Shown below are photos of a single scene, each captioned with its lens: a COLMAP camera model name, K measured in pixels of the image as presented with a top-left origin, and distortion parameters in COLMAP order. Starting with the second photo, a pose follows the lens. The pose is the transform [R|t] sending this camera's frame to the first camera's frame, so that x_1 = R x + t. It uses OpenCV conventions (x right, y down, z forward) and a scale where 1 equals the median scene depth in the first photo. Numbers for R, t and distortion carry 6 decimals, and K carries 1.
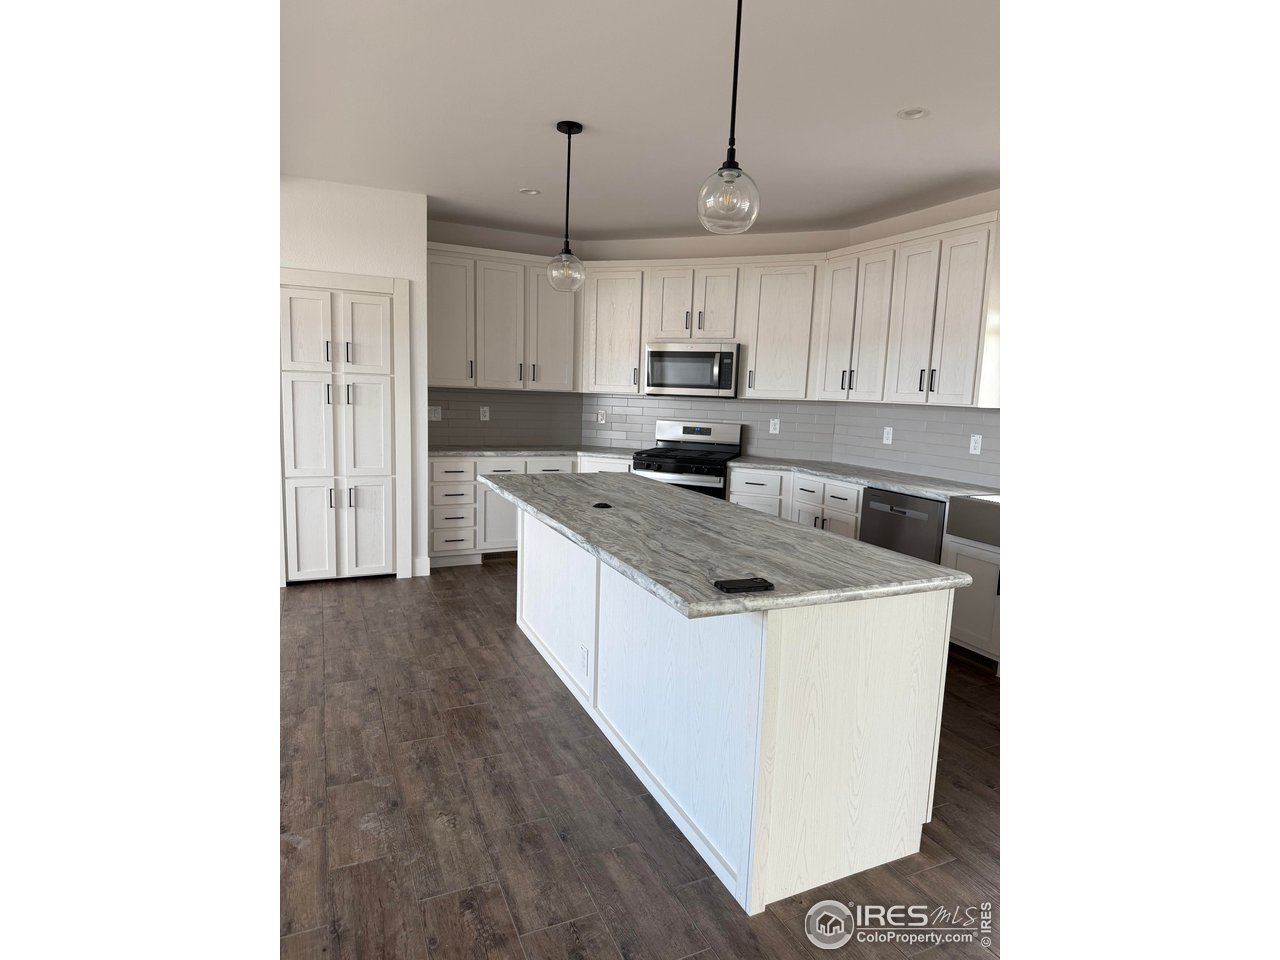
lens RADIAL K [[654.5, 0, 644.4], [0, 654.5, 477.8], [0, 0, 1]] dist [0.029904, -0.034611]
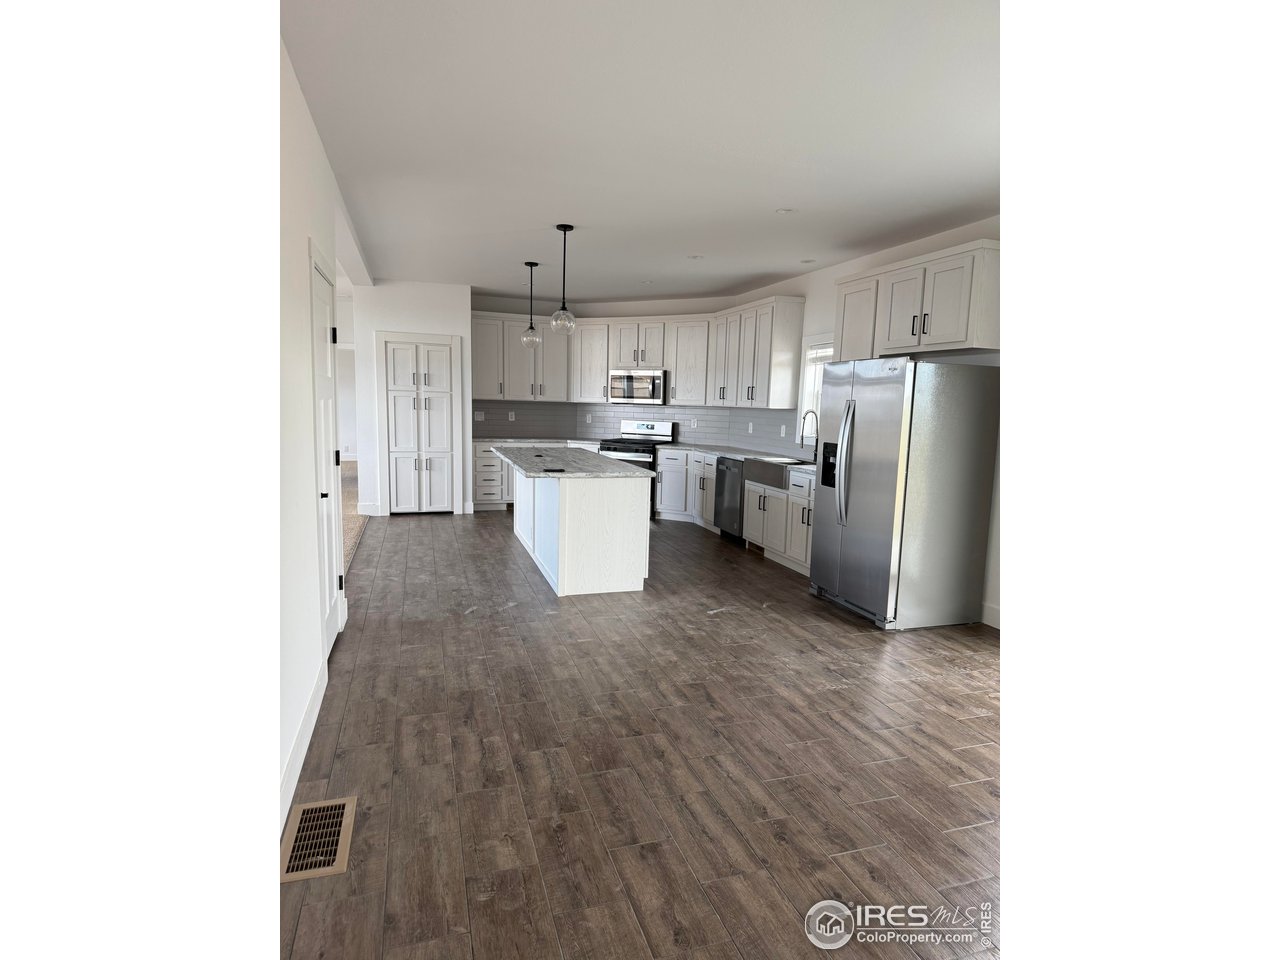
lens RADIAL K [[628.9, 0, 651.8], [0, 628.9, 486.7], [0, 0, 1]] dist [0.028775, -0.000104]
pose [[0.994460, 0.007141, -0.104874, 0.284120], [-0.007320, 0.999972, -0.001317, 0.079750], [0.104862, 0.002077, 0.994485, -0.526739]]
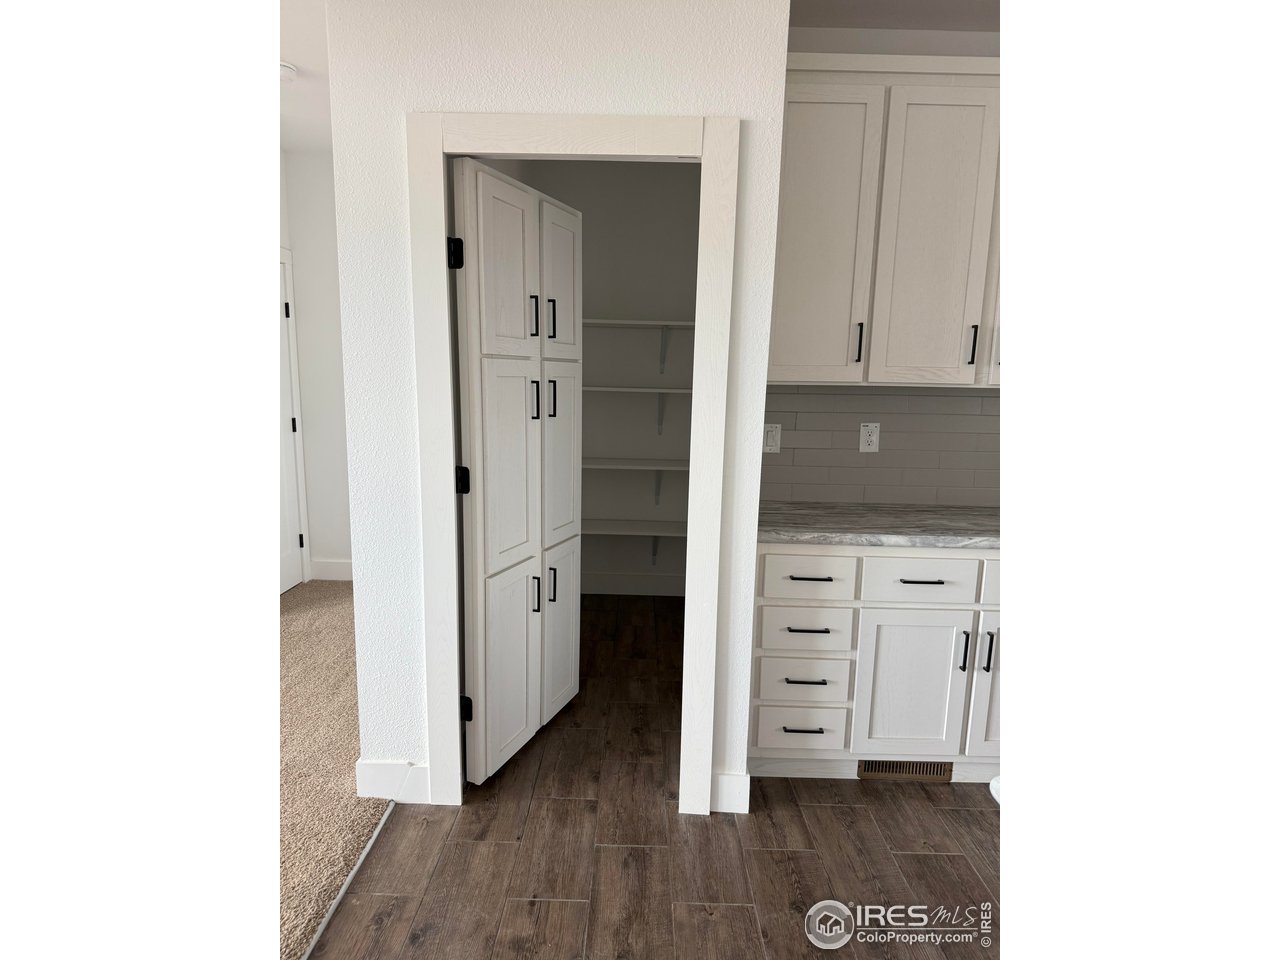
lens RADIAL K [[654.5, 0, 644.4], [0, 654.5, 477.8], [0, 0, 1]] dist [0.029904, -0.034611]
pose [[0.901440, 0.054754, -0.429428, -0.211801], [-0.047694, 0.998492, 0.027193, -0.084674], [0.430269, -0.004032, 0.902692, 0.572521]]
